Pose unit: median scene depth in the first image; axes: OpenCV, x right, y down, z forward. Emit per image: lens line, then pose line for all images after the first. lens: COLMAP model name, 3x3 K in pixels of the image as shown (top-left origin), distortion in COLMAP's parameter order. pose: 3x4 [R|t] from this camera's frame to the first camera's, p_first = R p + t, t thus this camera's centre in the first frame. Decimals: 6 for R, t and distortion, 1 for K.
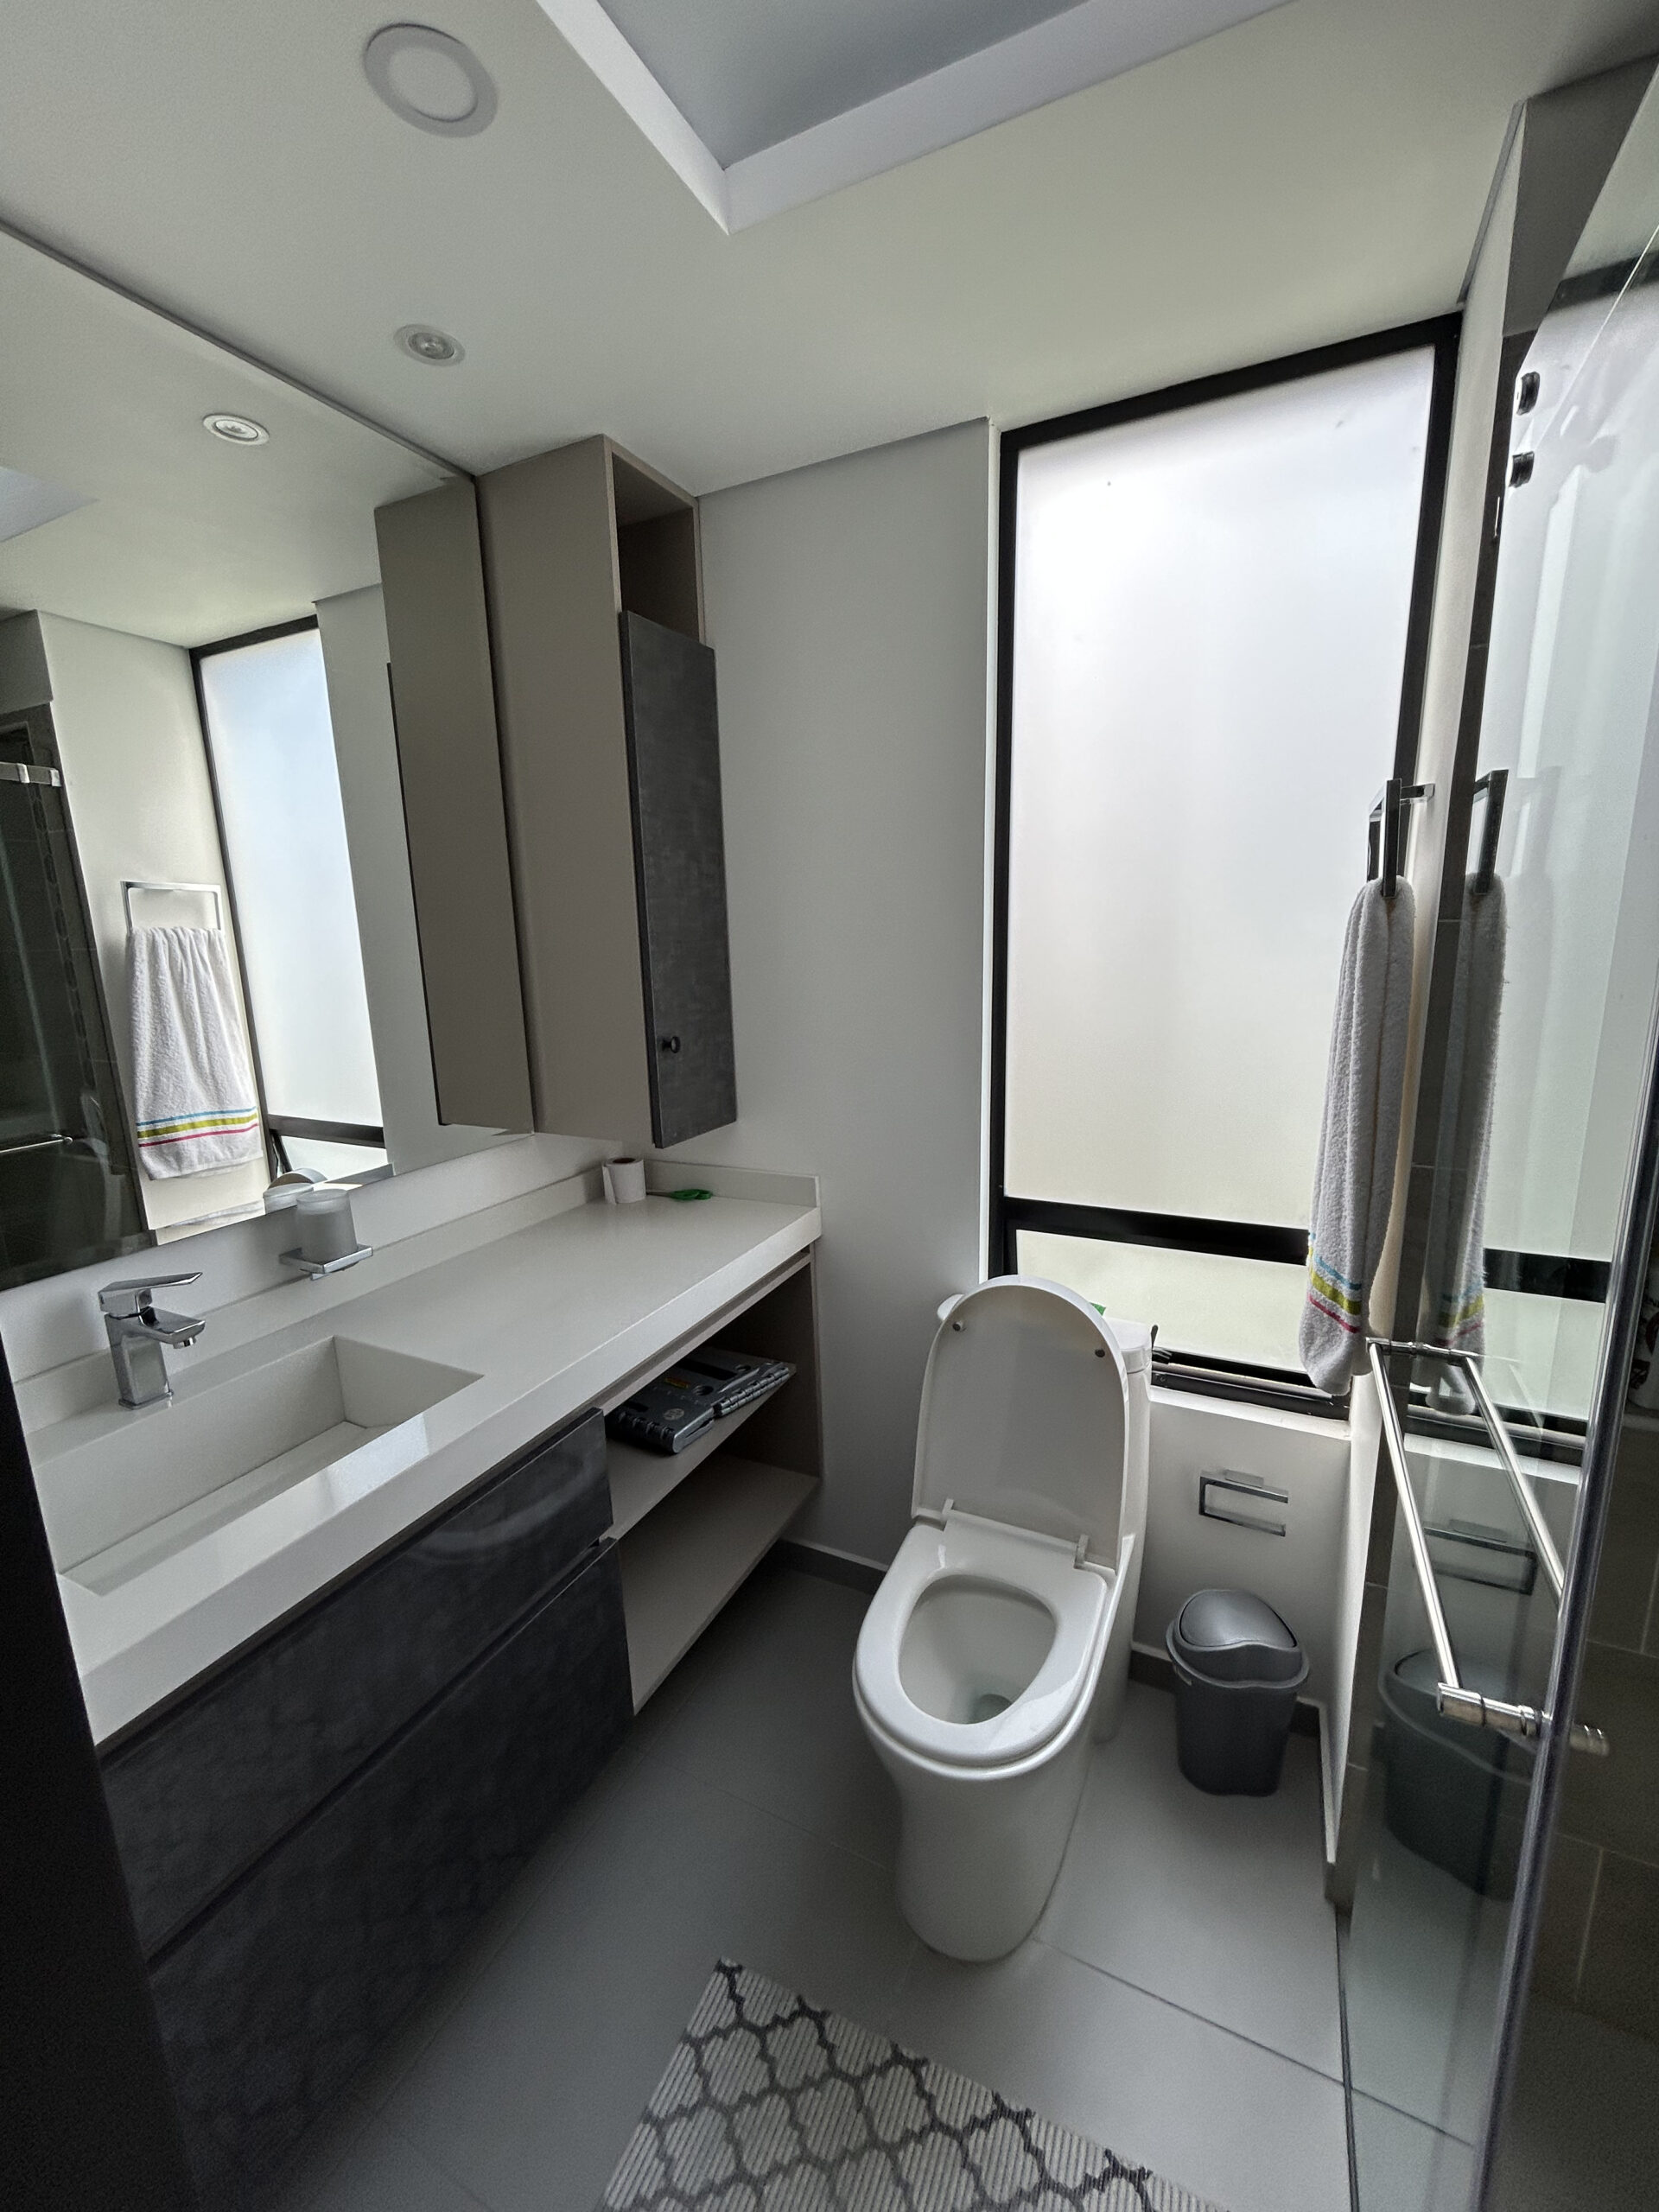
lens RADIAL K [[893.5, 0, 823.0], [0, 893.5, 1107.1], [0, 0, 1]] dist [-0.001000, 0.001745]
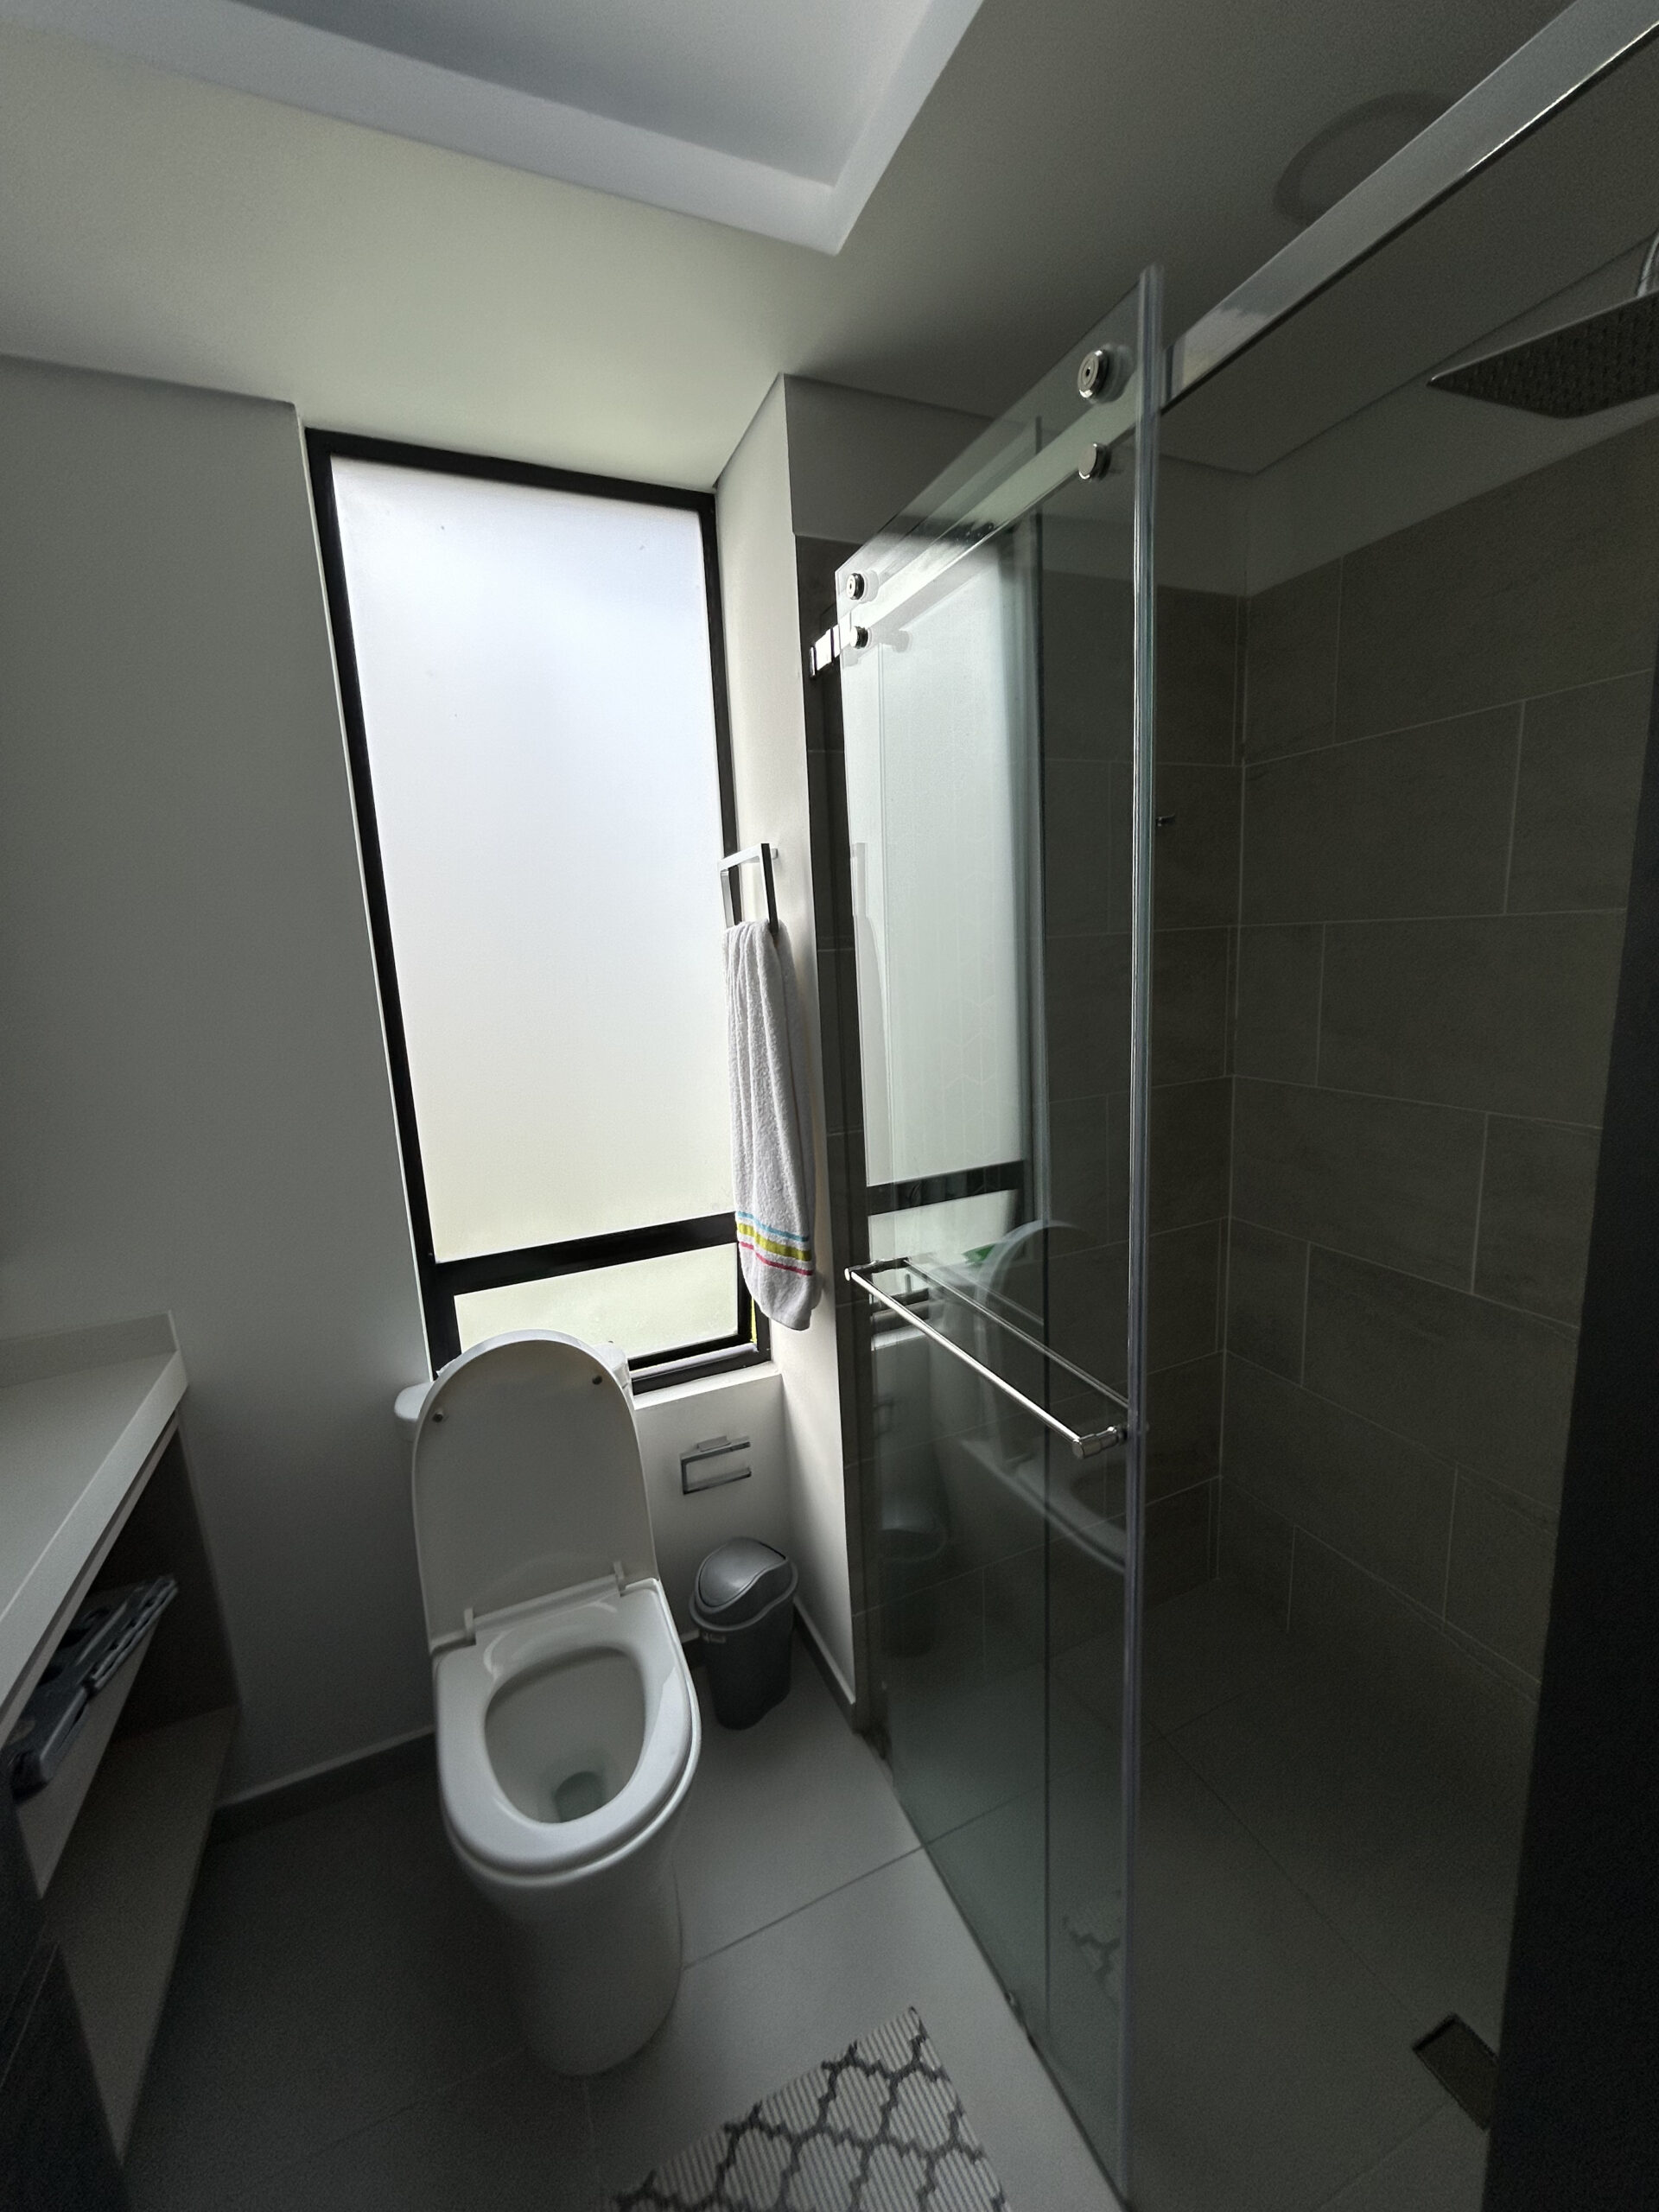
lens RADIAL K [[893.5, 0, 824.5], [0, 893.5, 1104.2], [0, 0, 1]] dist [-0.001000, 0.001745]
pose [[0.644881, -0.144492, 0.750500, -0.245984], [0.186482, 0.982035, 0.028831, -0.013838], [-0.741183, 0.121362, 0.660241, 0.102939]]
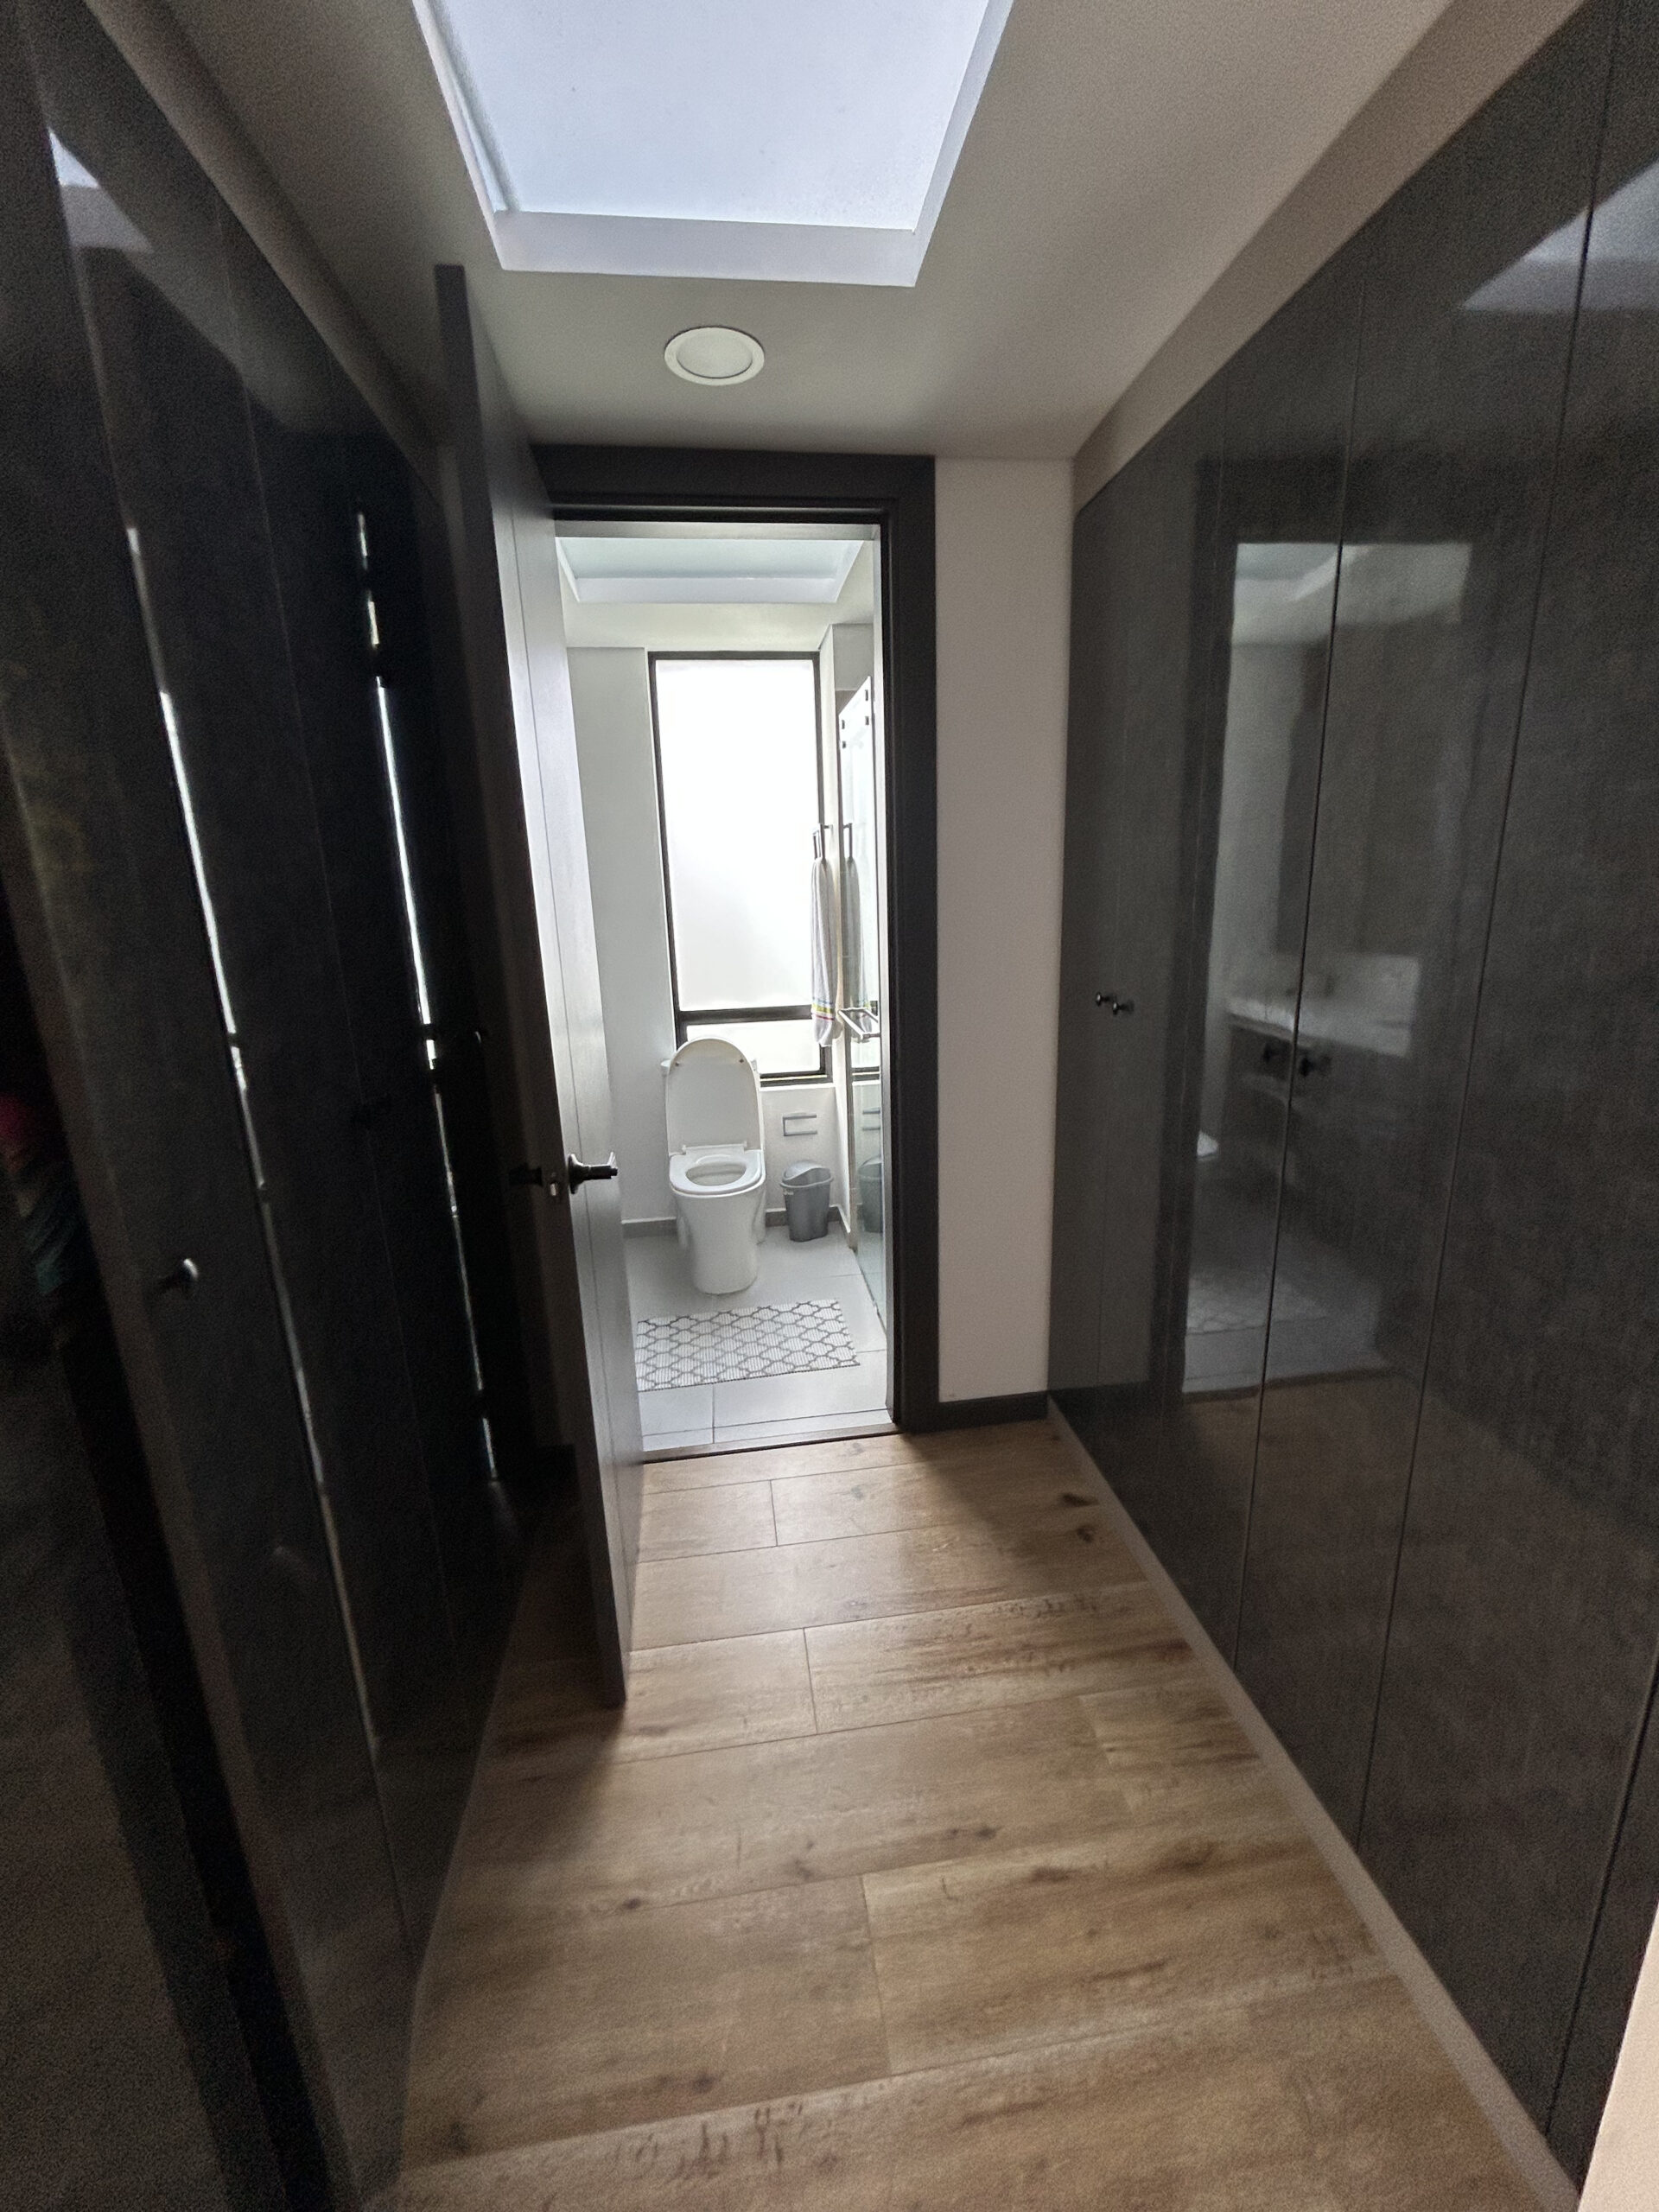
lens RADIAL K [[893.5, 0, 832.1], [0, 893.5, 1100.2], [0, 0, 1]] dist [-0.001000, 0.001745]
pose [[0.829626, -0.135496, 0.541629, -0.788433], [0.121895, 0.990660, 0.061117, 0.268573], [-0.544851, 0.015318, 0.838393, -1.107500]]
